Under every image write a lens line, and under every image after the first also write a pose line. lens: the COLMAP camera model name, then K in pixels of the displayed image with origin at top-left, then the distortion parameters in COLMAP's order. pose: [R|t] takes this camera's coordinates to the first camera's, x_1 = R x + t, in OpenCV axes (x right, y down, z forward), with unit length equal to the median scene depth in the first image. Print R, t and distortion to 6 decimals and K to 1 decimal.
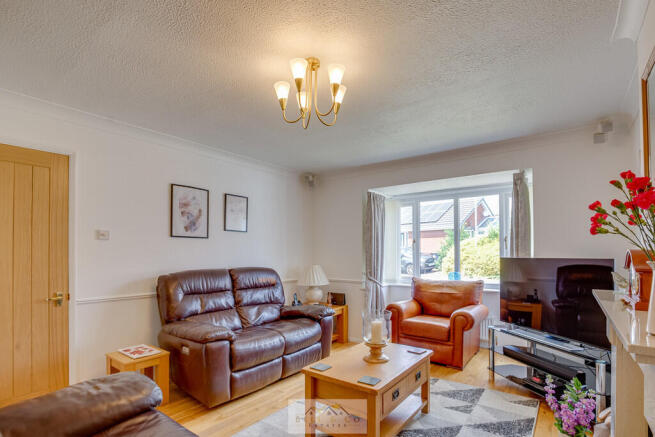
lens RADIAL K [[329.0, 0, 329.7], [0, 329.0, 246.8], [0, 0, 1]] dist [-0.002274, -0.000141]
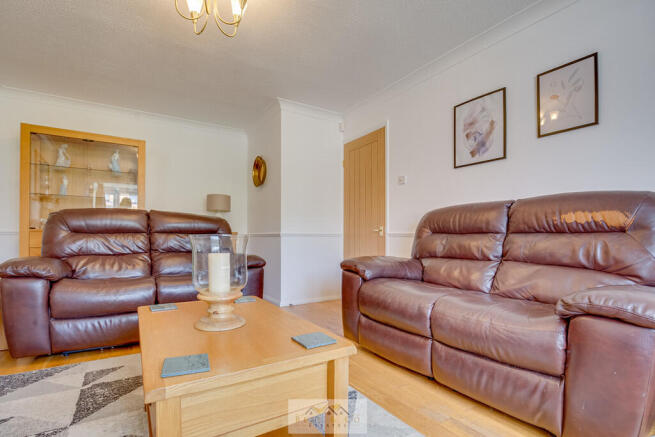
lens RADIAL K [[315.5, 0, 328.9], [0, 315.5, 238.2], [0, 0, 1]] dist [-0.004391, -0.000063]
pose [[-0.348952, -0.003853, -0.937133, 0.373074], [0.011561, 0.999898, -0.008416, 0.143332], [0.937069, -0.013771, -0.348871, 0.902586]]
